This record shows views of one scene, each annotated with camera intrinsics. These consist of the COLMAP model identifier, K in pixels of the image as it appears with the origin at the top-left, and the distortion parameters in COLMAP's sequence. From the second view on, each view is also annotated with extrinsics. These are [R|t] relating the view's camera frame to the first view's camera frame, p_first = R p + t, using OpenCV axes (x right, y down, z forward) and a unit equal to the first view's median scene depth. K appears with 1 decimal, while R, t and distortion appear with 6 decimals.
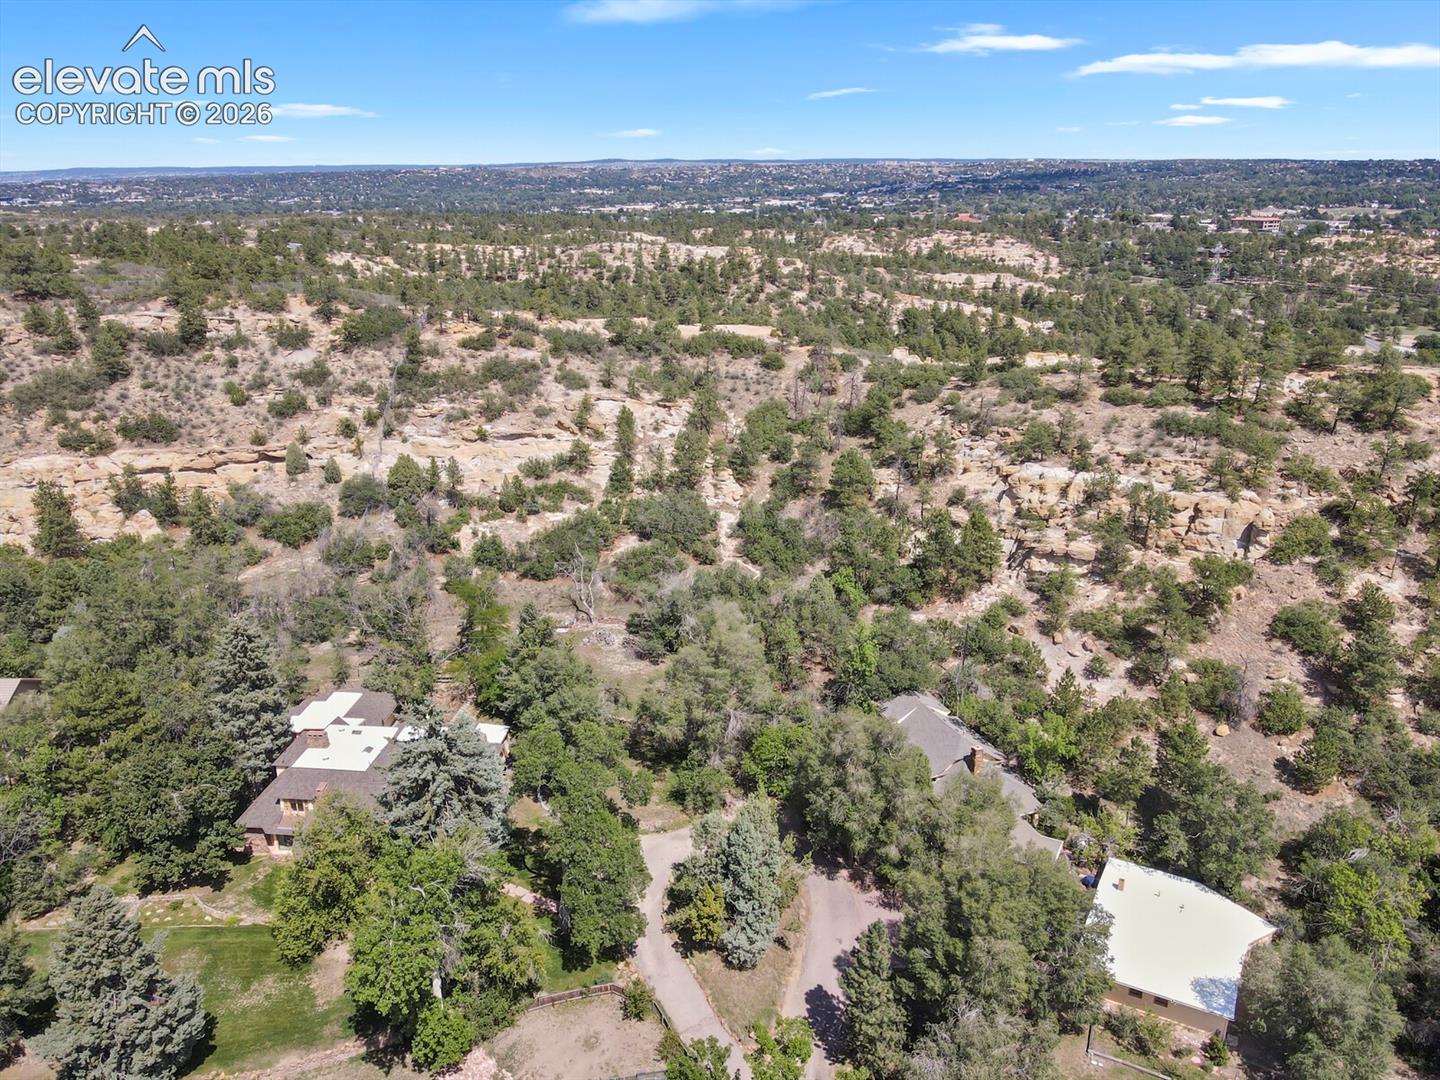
lens RADIAL K [[1051.0, 0, 720.0], [0, 1051.0, 540.0], [0, 0, 1]] dist [0.013920, 0.009141]
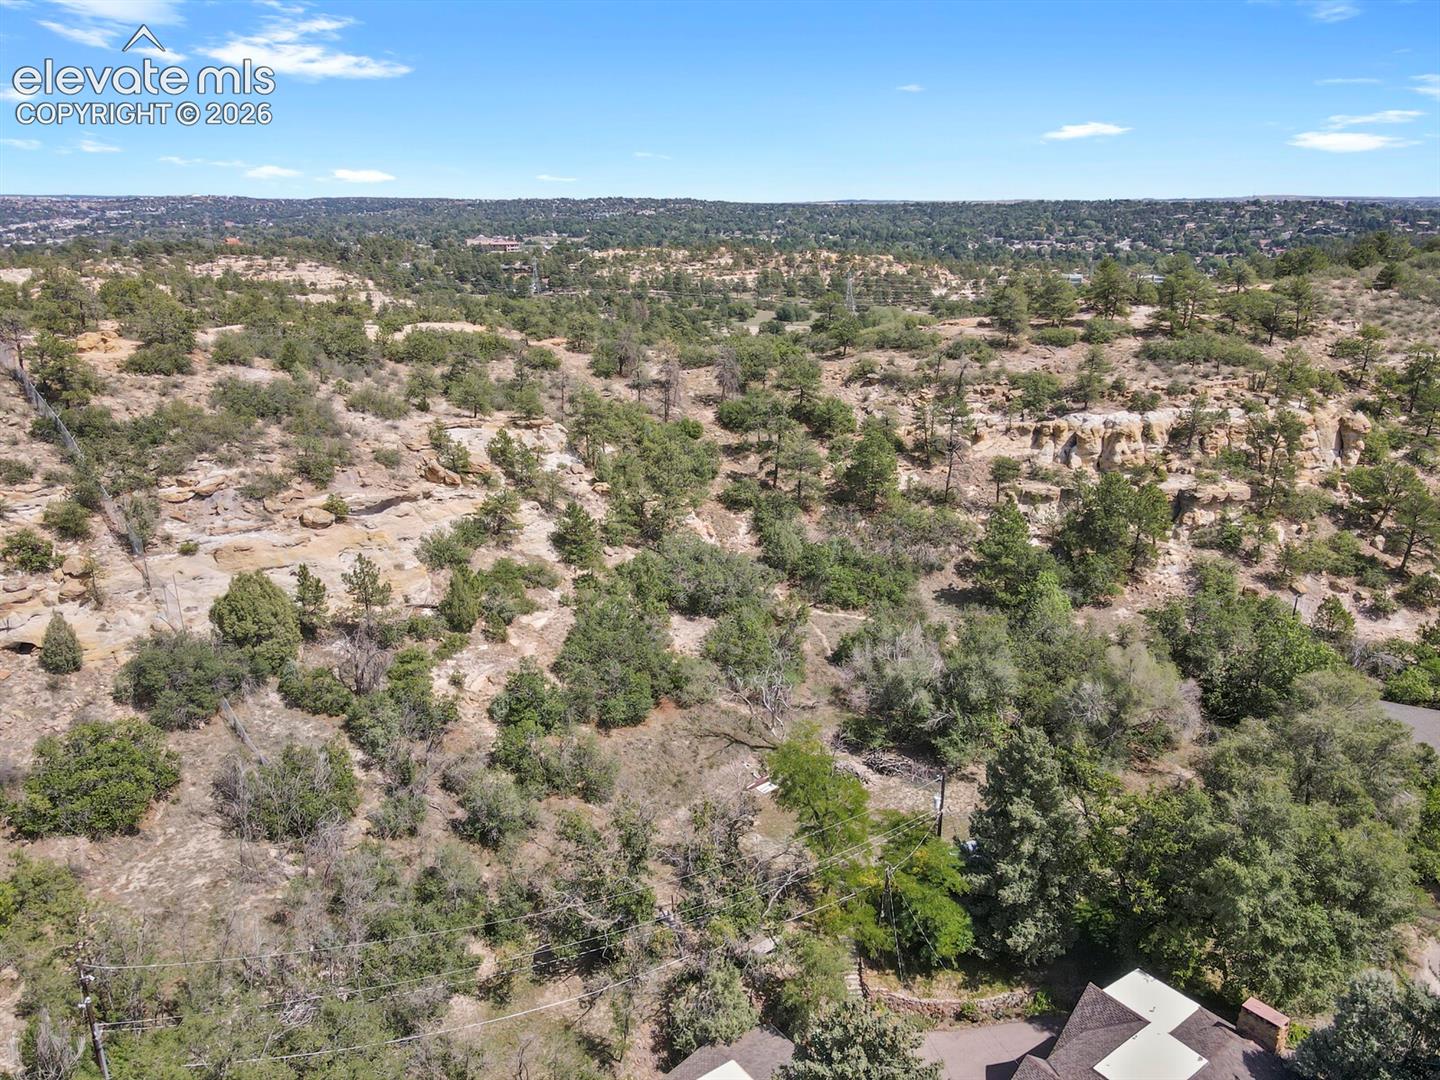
lens RADIAL K [[1051.0, 0, 720.0], [0, 1051.0, 540.0], [0, 0, 1]] dist [0.013920, 0.009141]
pose [[0.744612, -0.200422, 0.636698, -0.559203], [0.222764, 0.973786, 0.046012, -0.087963], [-0.629229, 0.107572, 0.769740, 0.609590]]
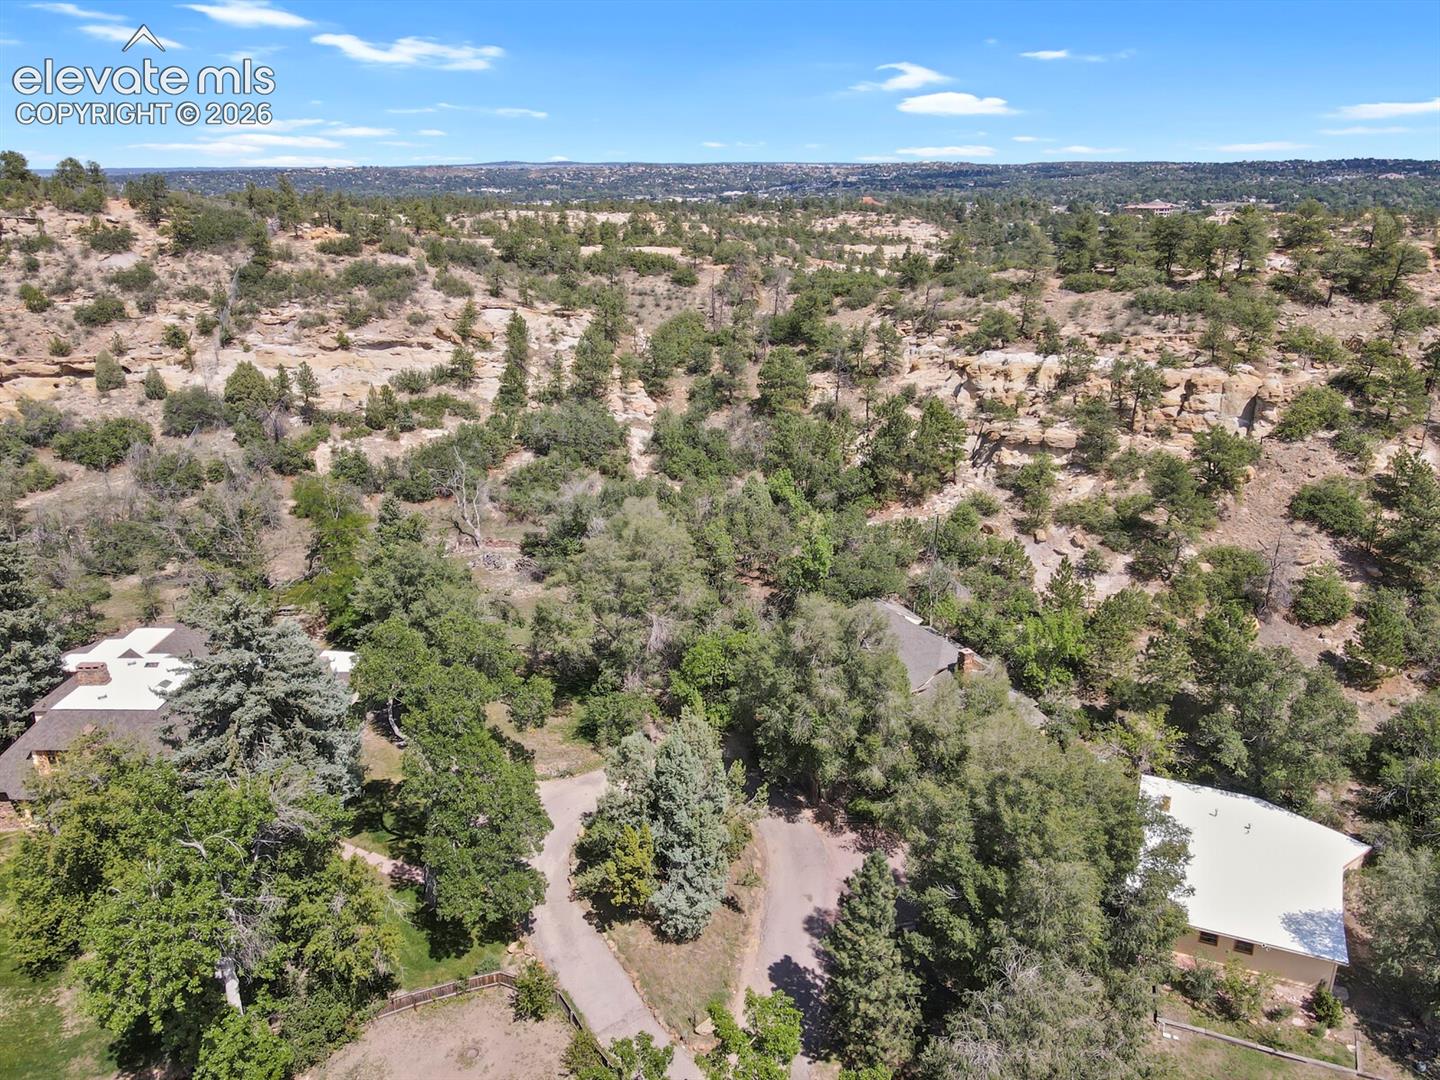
lens RADIAL K [[1051.0, 0, 720.0], [0, 1051.0, 540.0], [0, 0, 1]] dist [0.013920, 0.009141]
pose [[0.995959, -0.027341, 0.085542, -0.004414], [0.027765, 0.999607, -0.003773, 0.090233], [-0.085406, 0.006132, 0.996327, 0.182678]]
